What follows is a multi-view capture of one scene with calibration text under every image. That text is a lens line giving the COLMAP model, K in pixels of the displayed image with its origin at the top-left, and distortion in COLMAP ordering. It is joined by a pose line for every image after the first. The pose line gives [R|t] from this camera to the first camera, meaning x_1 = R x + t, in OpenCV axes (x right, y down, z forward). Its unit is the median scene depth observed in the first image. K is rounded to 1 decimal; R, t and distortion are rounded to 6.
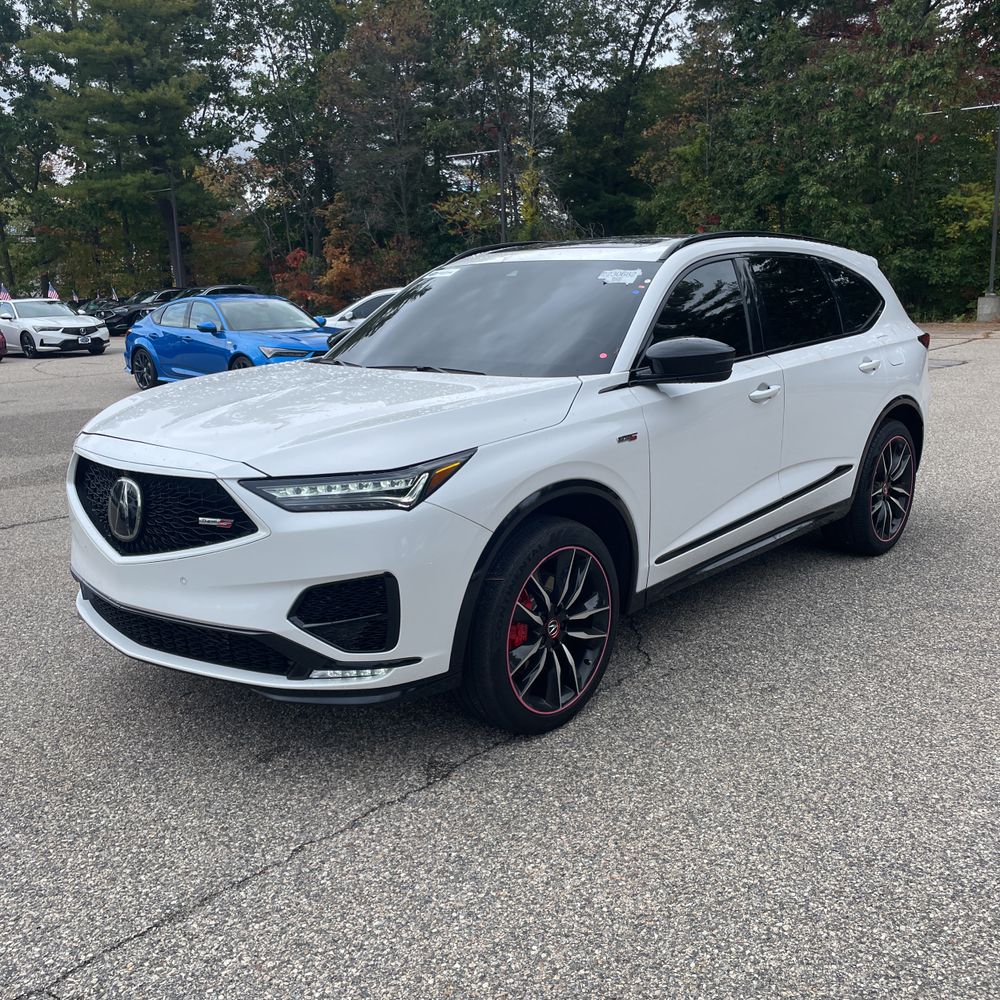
lens RADIAL K [[1018.7, 0, 494.2], [0, 1018.7, 514.4], [0, 0, 1]] dist [0.024911, 0.000000]
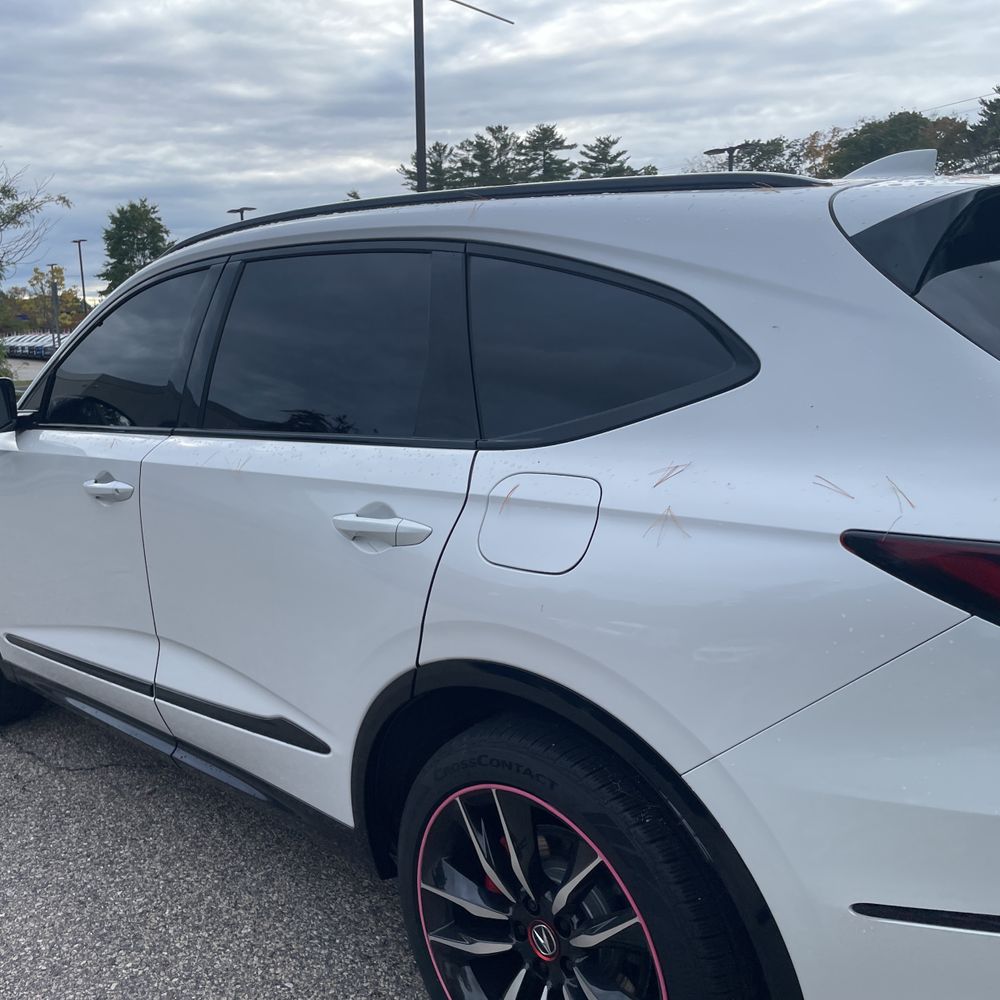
lens RADIAL K [[1018.7, 0, 503.9], [0, 1018.7, 489.0], [0, 0, 1]] dist [0.024911, 0.000000]
pose [[-0.031405, 0.190704, -0.981145, 0.131138], [-0.186976, 0.963180, 0.193197, -0.043088], [0.981862, 0.189518, 0.005409, 0.187626]]
